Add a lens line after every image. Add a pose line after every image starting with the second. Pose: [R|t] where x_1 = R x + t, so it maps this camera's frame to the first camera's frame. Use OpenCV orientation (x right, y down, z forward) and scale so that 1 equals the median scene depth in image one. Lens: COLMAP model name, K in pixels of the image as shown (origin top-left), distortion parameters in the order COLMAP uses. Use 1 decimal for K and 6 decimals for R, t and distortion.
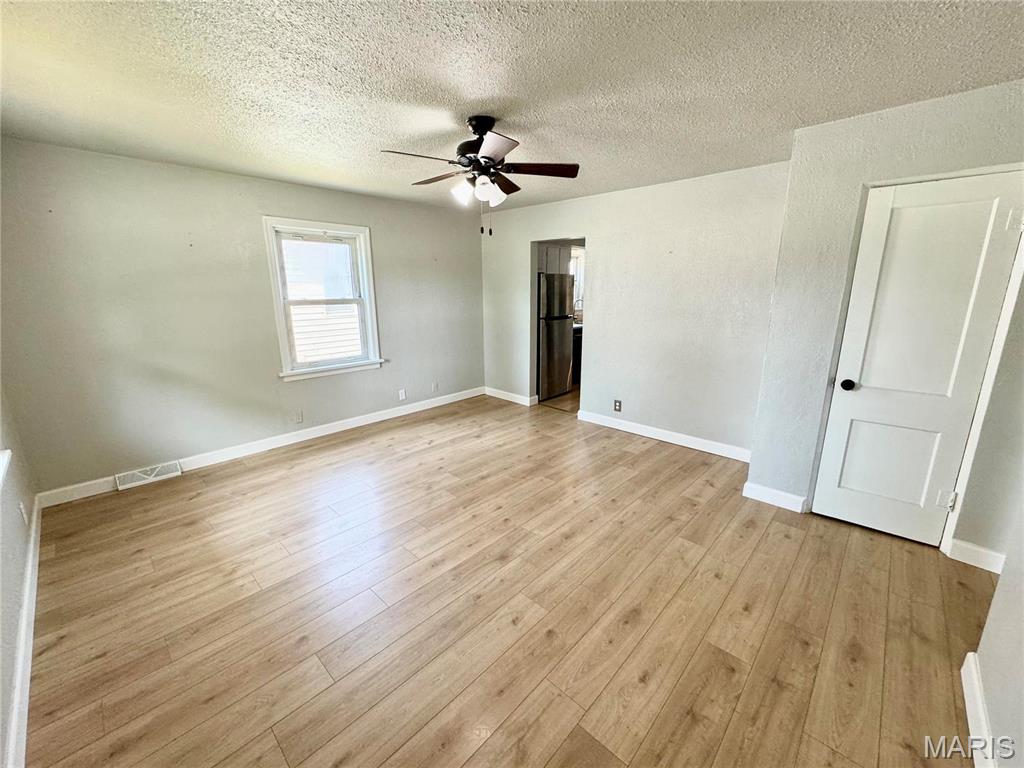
lens RADIAL K [[408.1, 0, 514.8], [0, 408.1, 381.6], [0, 0, 1]] dist [-0.001478, 0.000298]
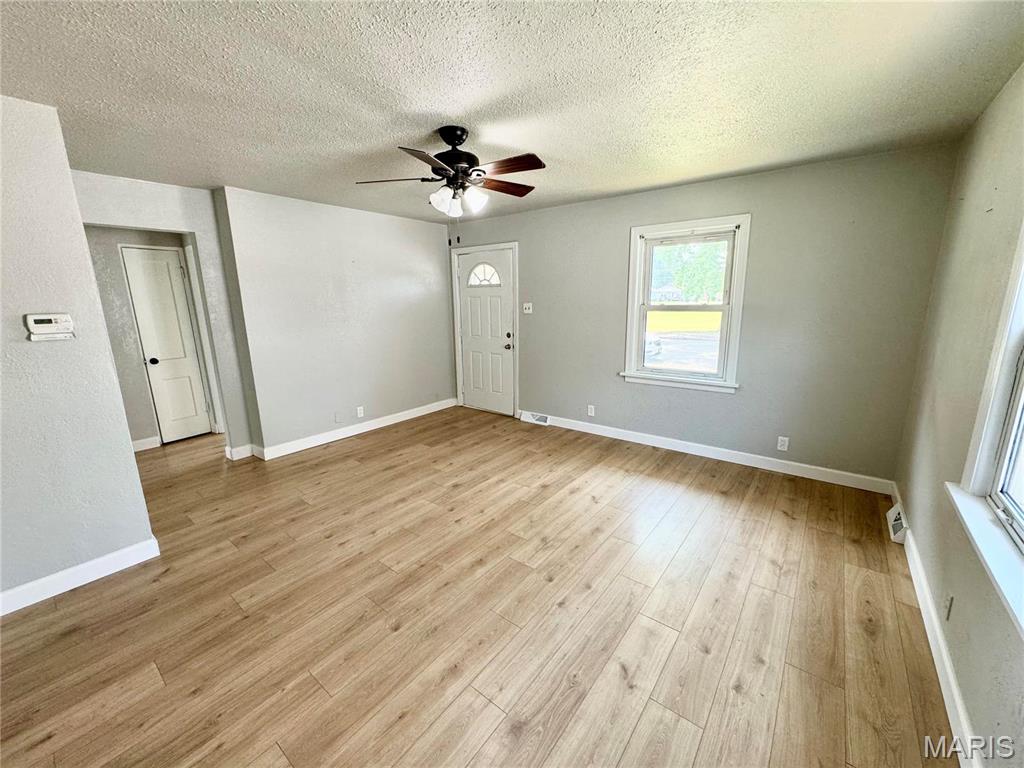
lens RADIAL K [[408.1, 0, 512.1], [0, 408.1, 383.0], [0, 0, 1]] dist [-0.001478, 0.000298]
pose [[-0.996402, 0.035958, -0.076750, -0.093243], [0.000401, 0.907537, 0.419971, -0.359407], [0.084755, 0.418429, -0.904286, 1.568435]]
